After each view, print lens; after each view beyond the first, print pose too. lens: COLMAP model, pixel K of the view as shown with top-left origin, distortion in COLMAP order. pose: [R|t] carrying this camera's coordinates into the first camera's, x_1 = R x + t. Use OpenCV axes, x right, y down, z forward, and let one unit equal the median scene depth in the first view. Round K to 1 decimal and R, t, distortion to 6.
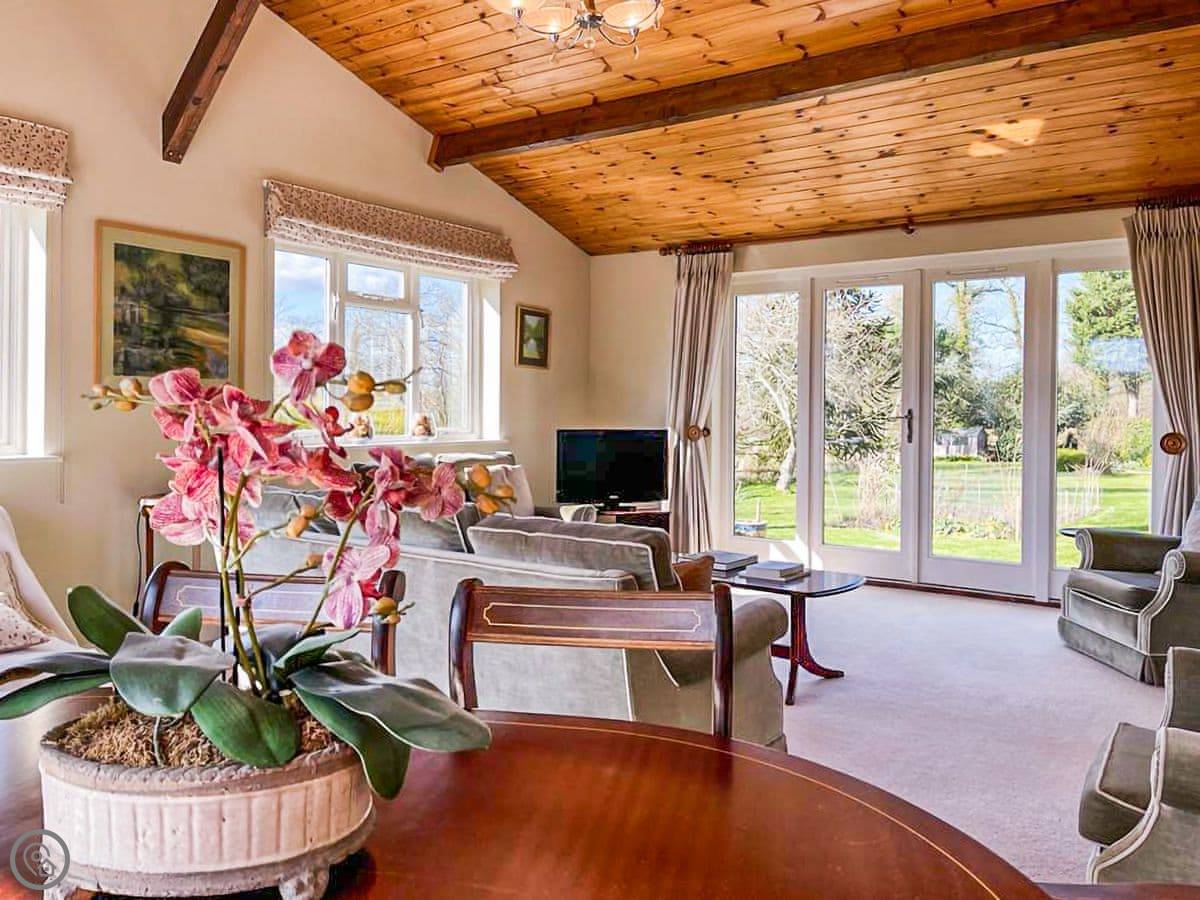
lens RADIAL K [[1018.5, 0, 600.0], [0, 1018.5, 450.0], [0, 0, 1]] dist [0.113144, -0.168863]
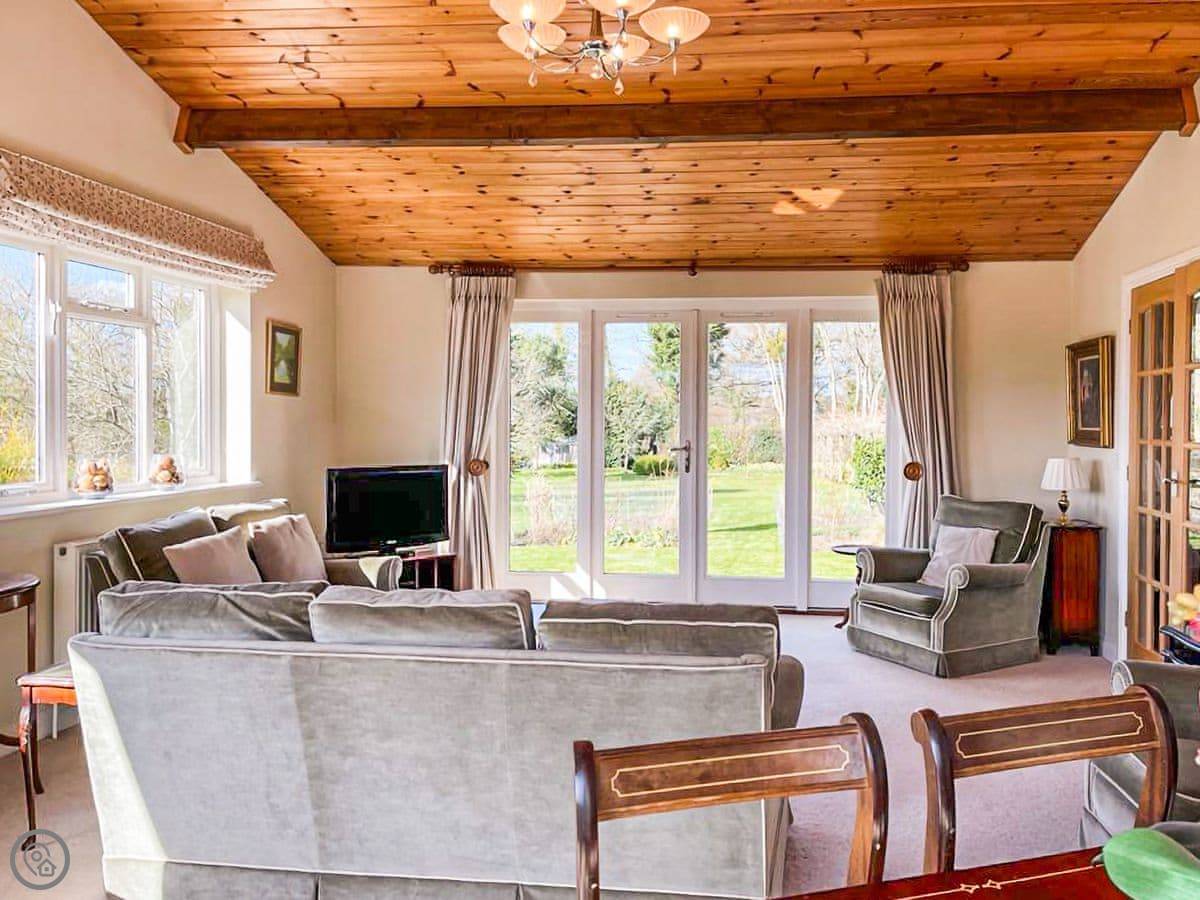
lens RADIAL K [[1040.3, 0, 600.0], [0, 1040.3, 450.0], [0, 0, 1]] dist [0.093388, -0.115750]
pose [[0.848275, -0.026448, 0.528896, -0.324308], [0.019108, 0.999630, 0.019342, -0.049791], [-0.529212, -0.006301, 0.848466, 0.132149]]
